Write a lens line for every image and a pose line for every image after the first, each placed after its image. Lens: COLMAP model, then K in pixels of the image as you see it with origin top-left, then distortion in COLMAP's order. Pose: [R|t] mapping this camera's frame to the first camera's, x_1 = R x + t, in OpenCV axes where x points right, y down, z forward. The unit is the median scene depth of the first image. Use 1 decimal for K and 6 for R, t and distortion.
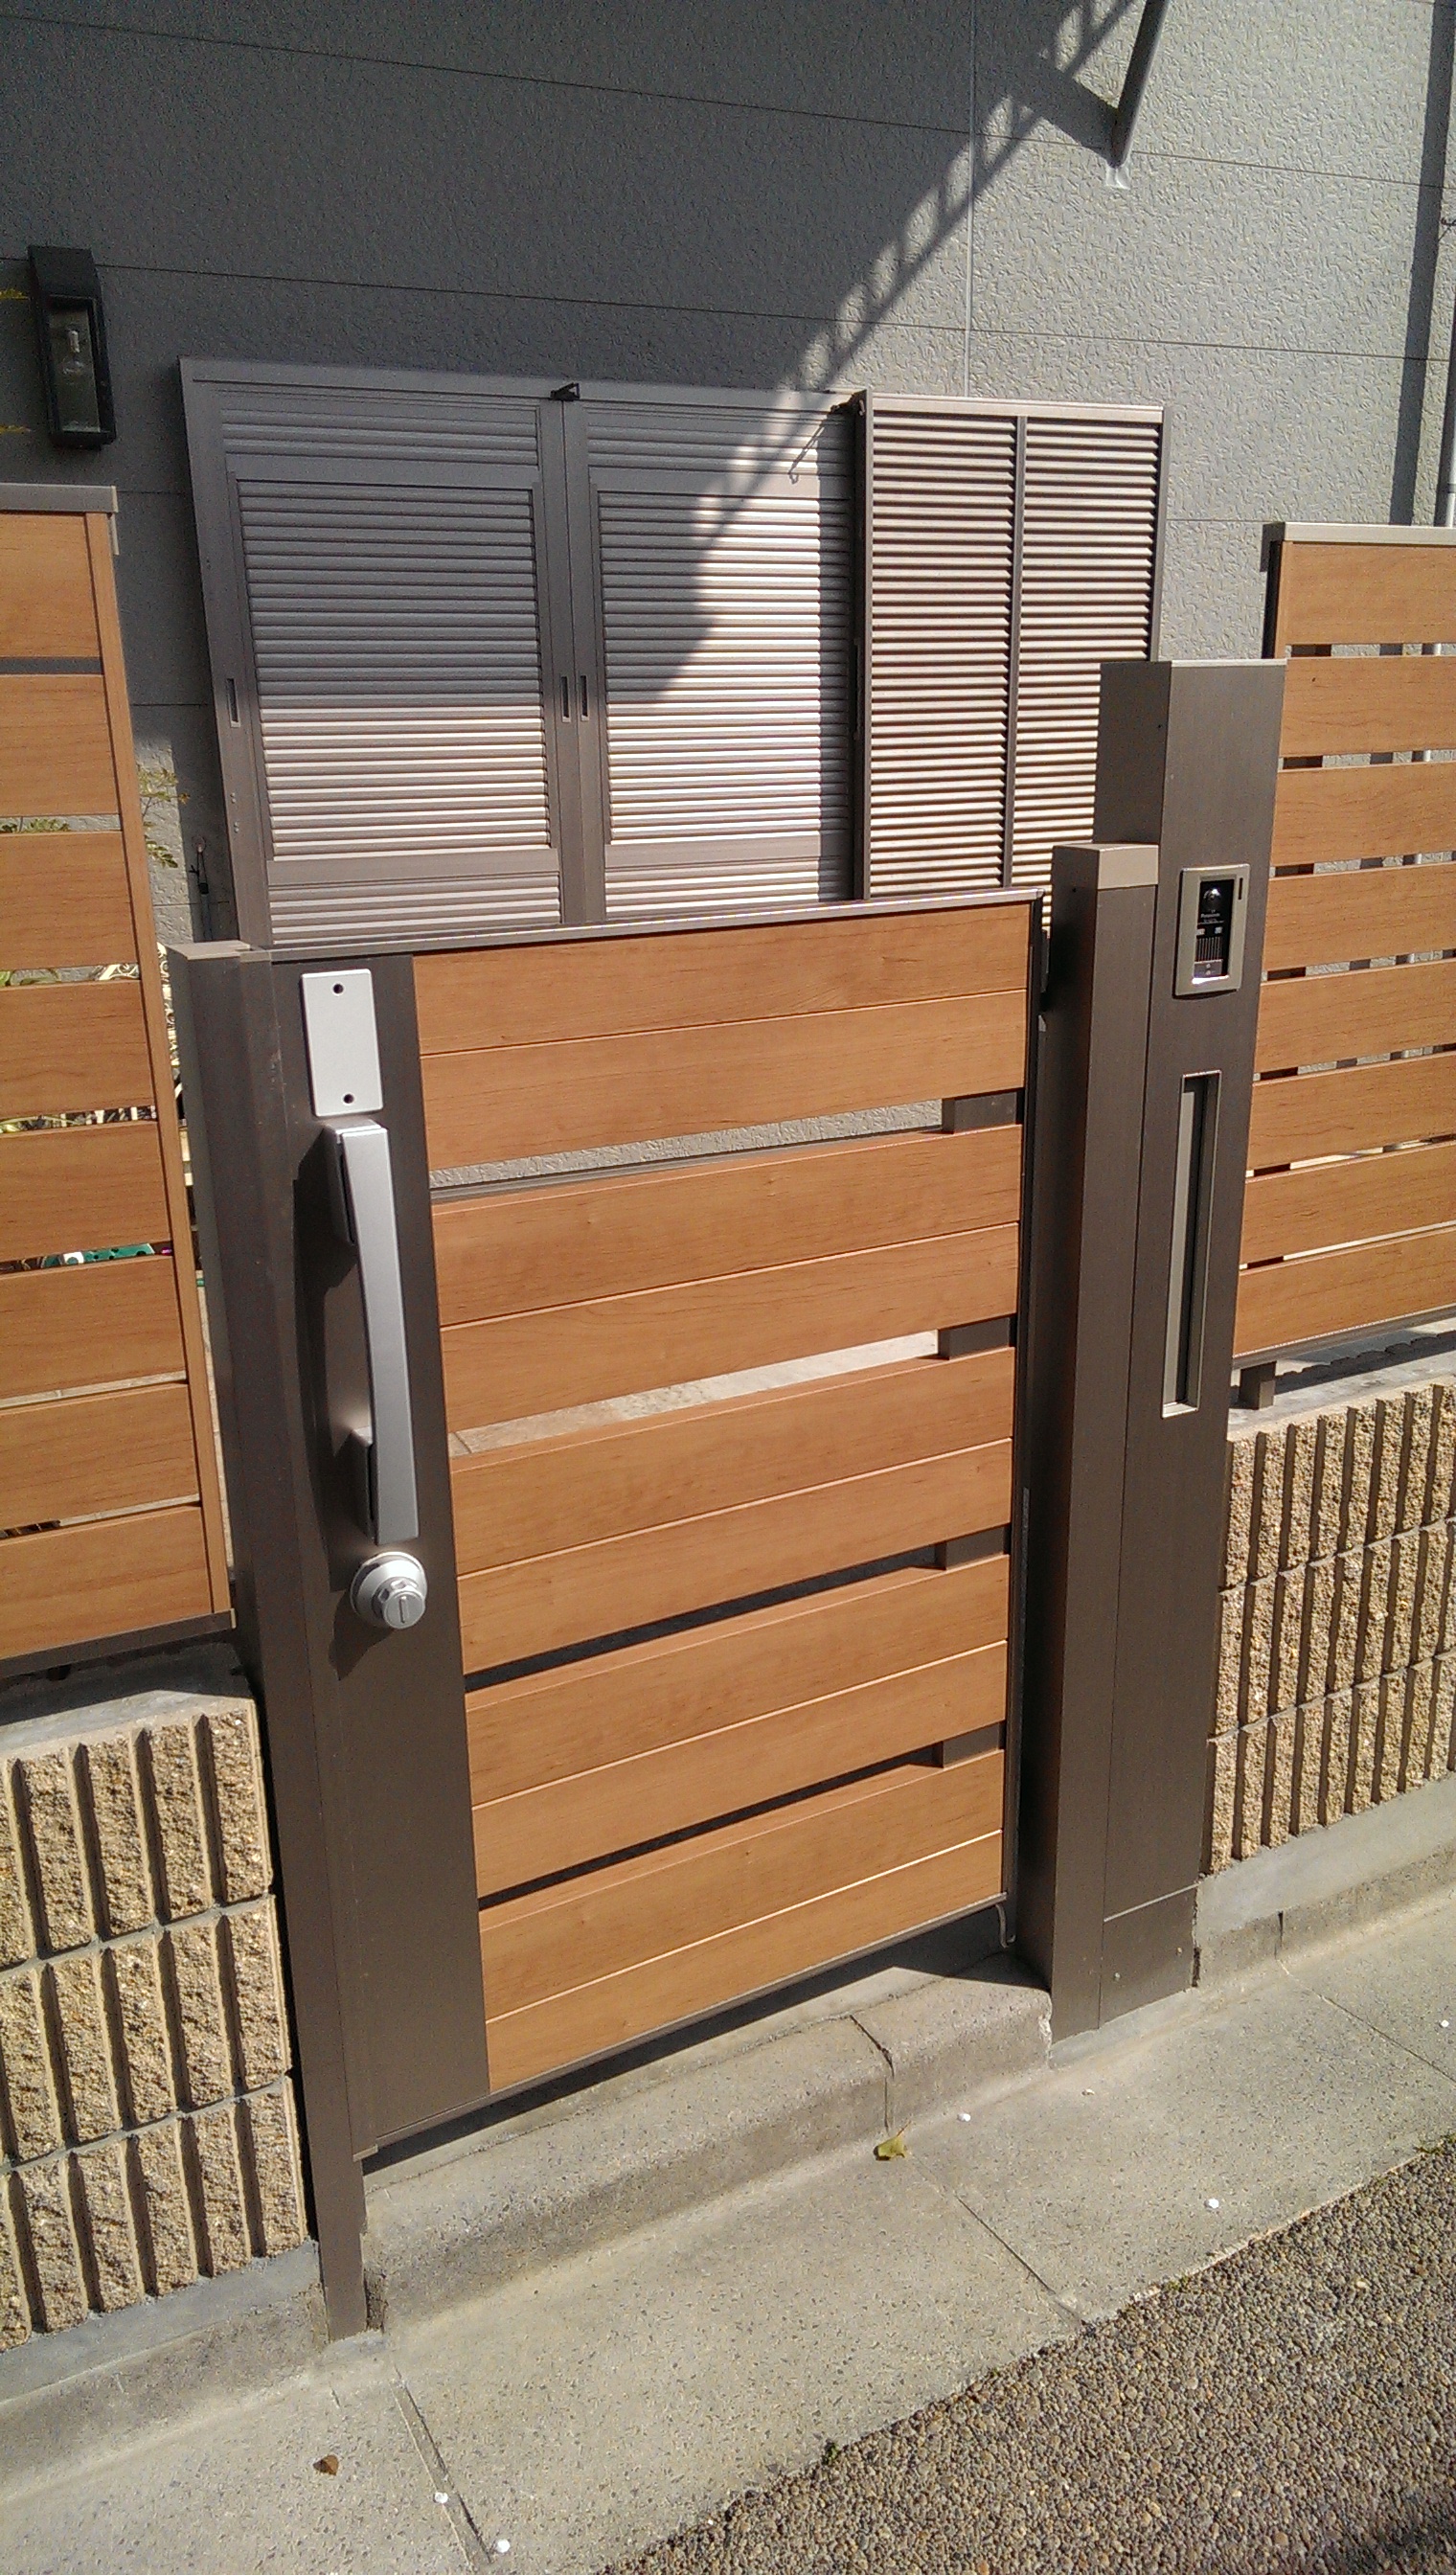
lens RADIAL K [[1872.7, 0, 728.0], [0, 1872.7, 1260.5], [0, 0, 1]] dist [0.017333, -0.030297]
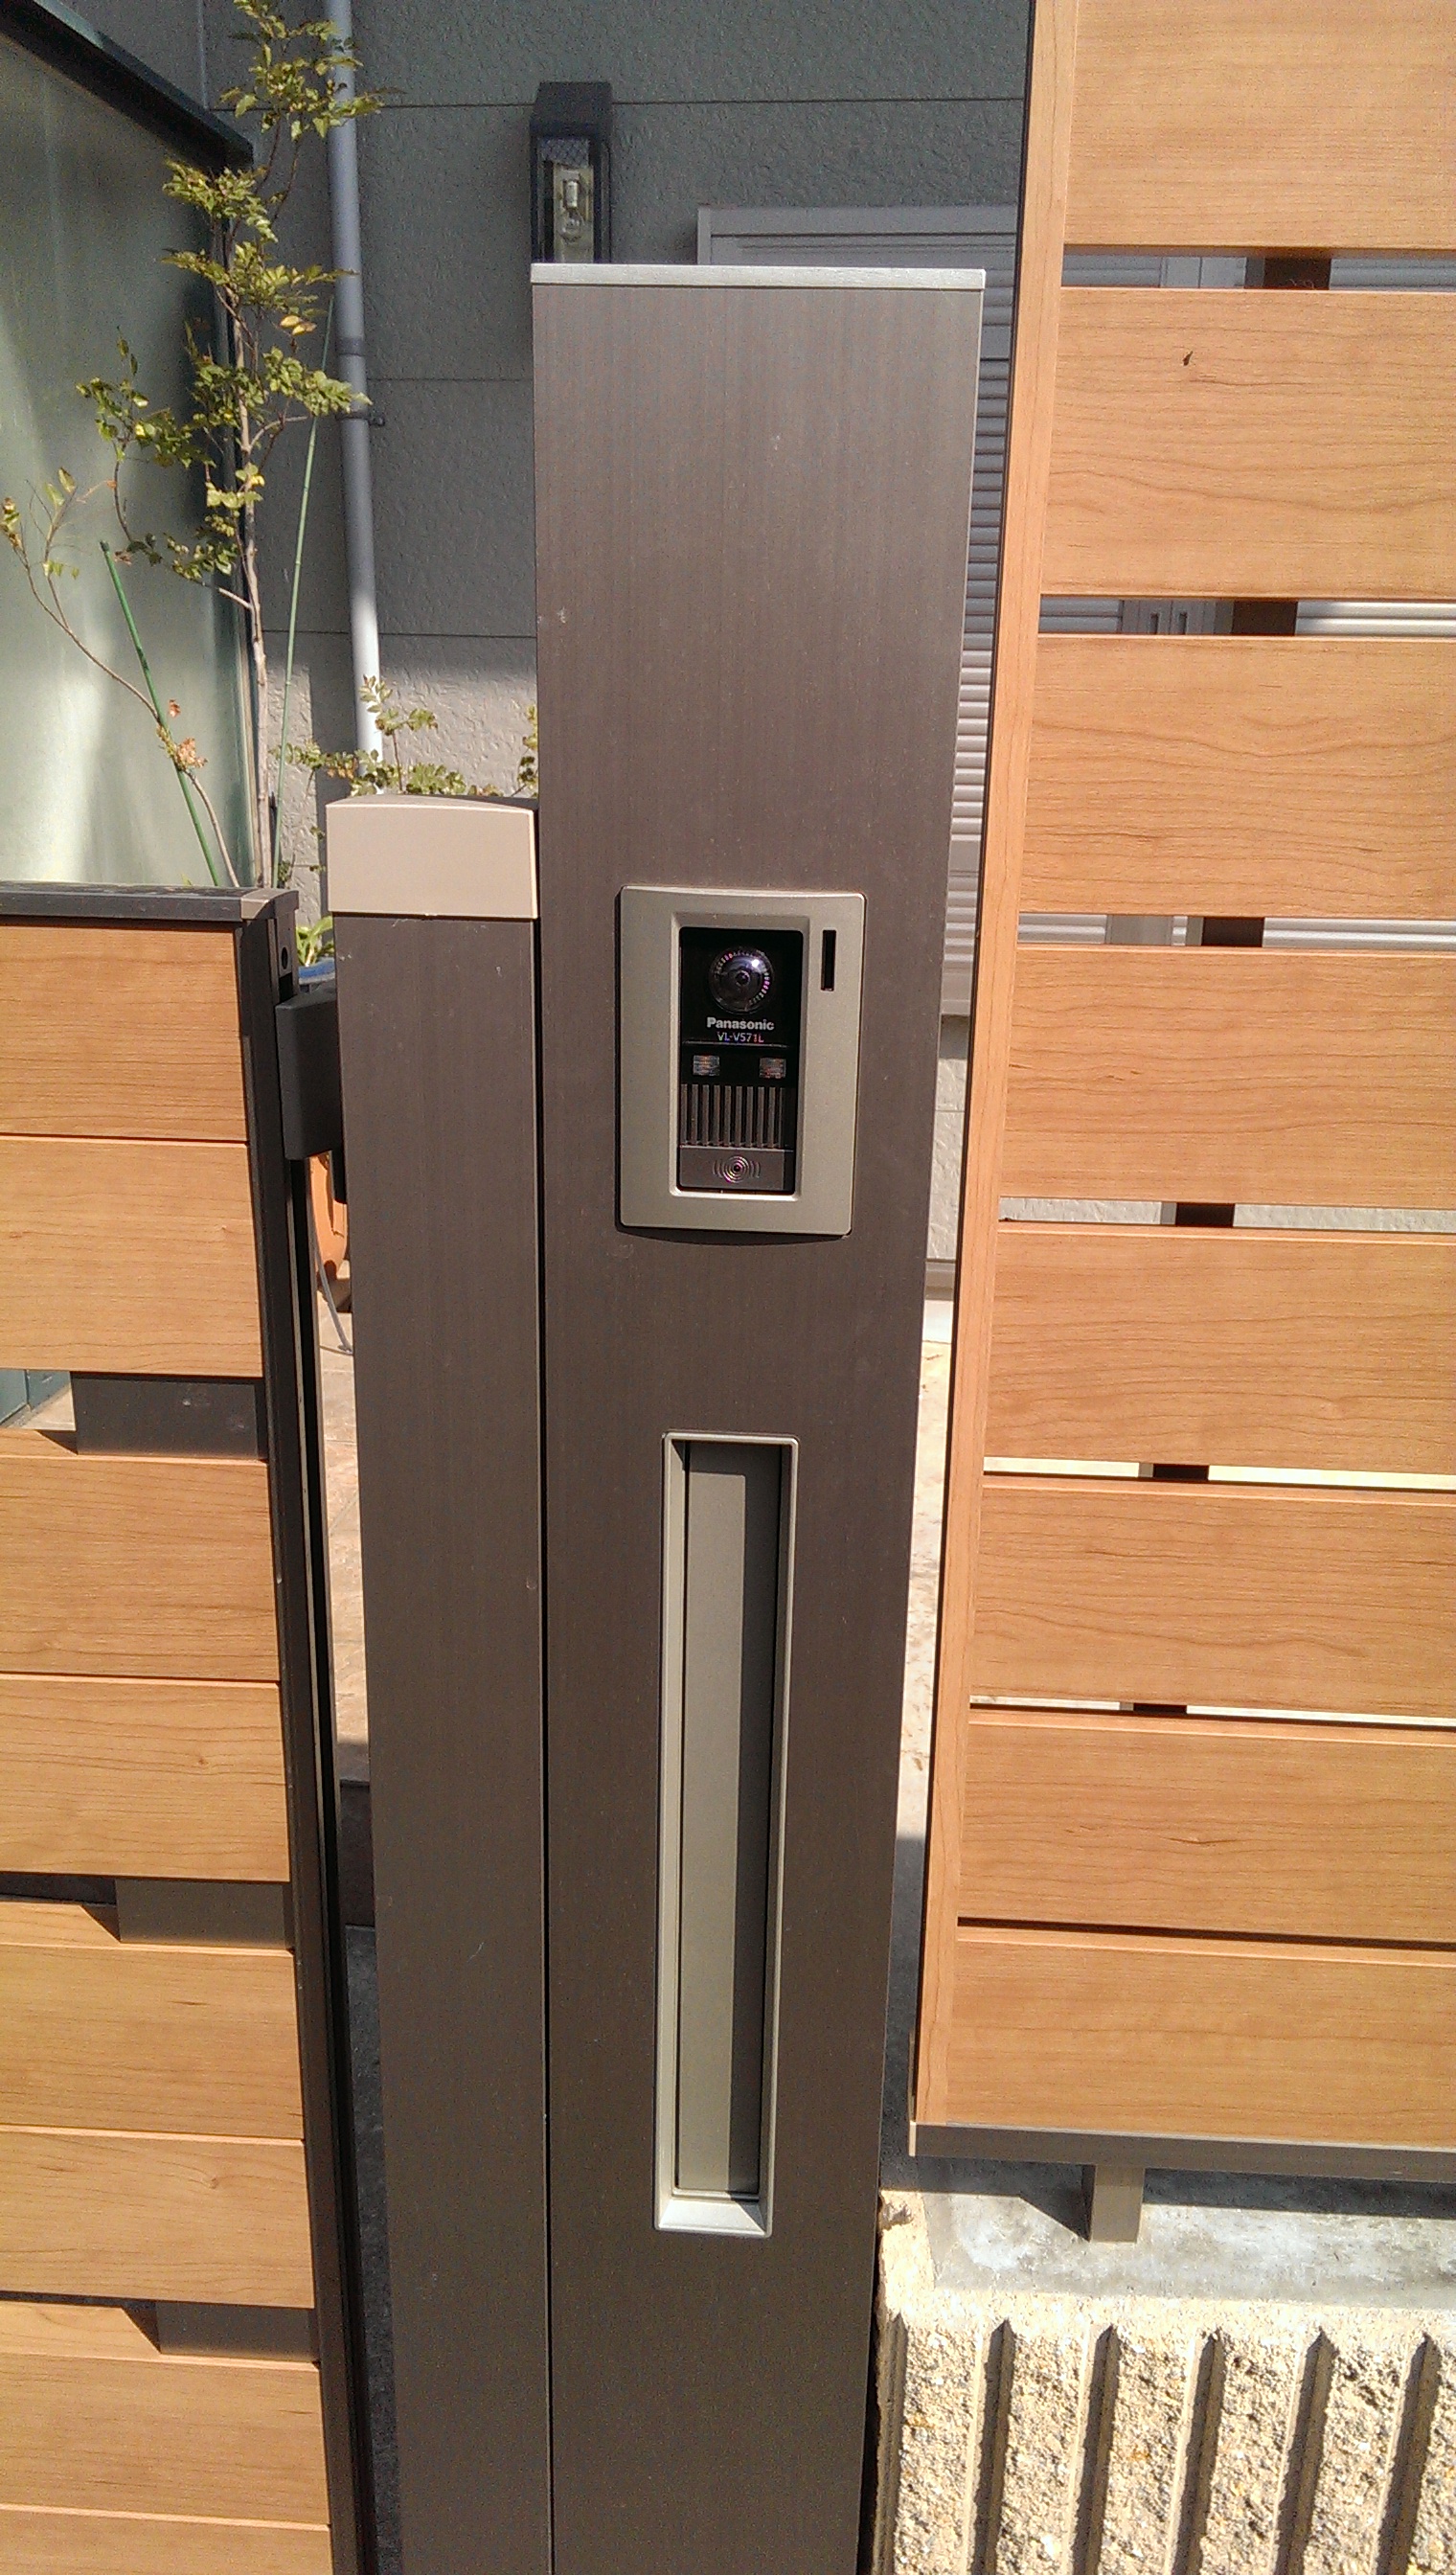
lens RADIAL K [[1872.7, 0, 688.8], [0, 1872.7, 1210.9], [0, 0, 1]] dist [0.017333, -0.030297]
pose [[0.853662, 0.178532, -0.489272, 0.391329], [-0.186265, 0.981935, 0.033314, -0.145046], [0.486381, 0.062695, 0.871495, 0.625848]]
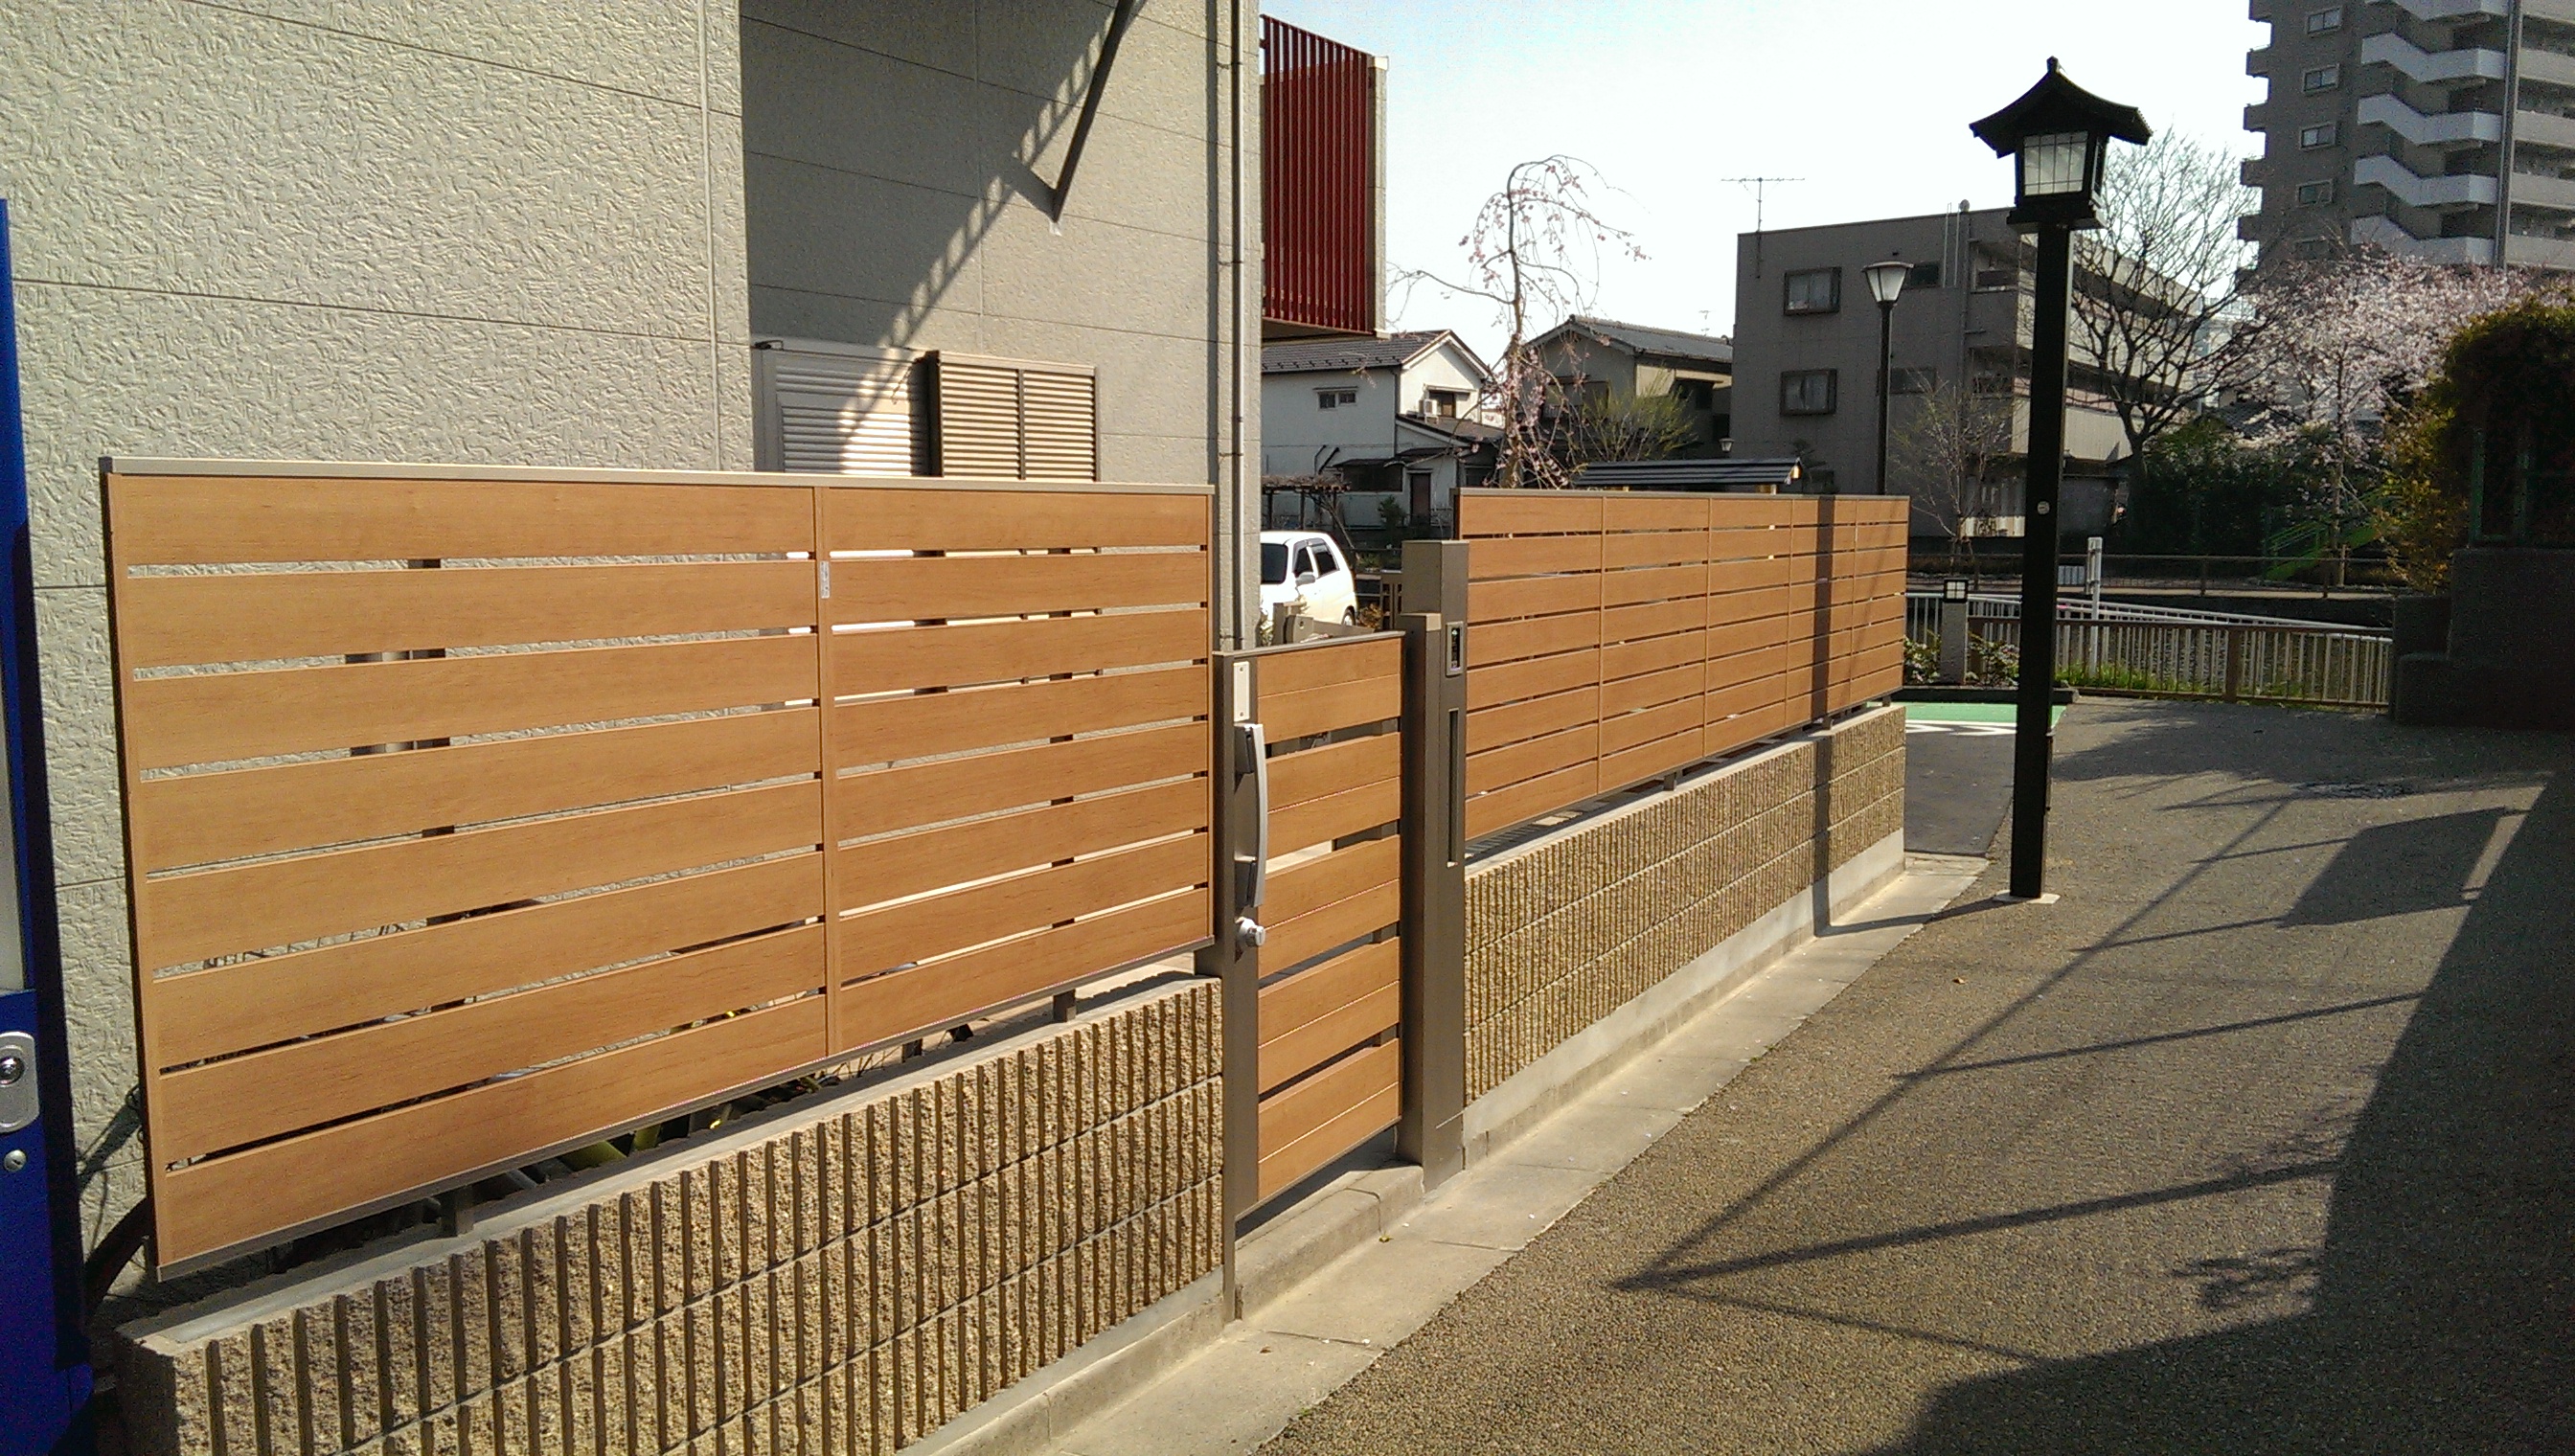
lens RADIAL K [[1872.7, 0, 1294.0], [0, 1872.7, 734.9], [0, 0, 1]] dist [0.017333, -0.030297]
pose [[0.852992, -0.033290, 0.520861, -1.020127], [0.132035, 0.979266, -0.153640, 0.235968], [-0.504947, 0.199825, 0.839701, -0.748401]]
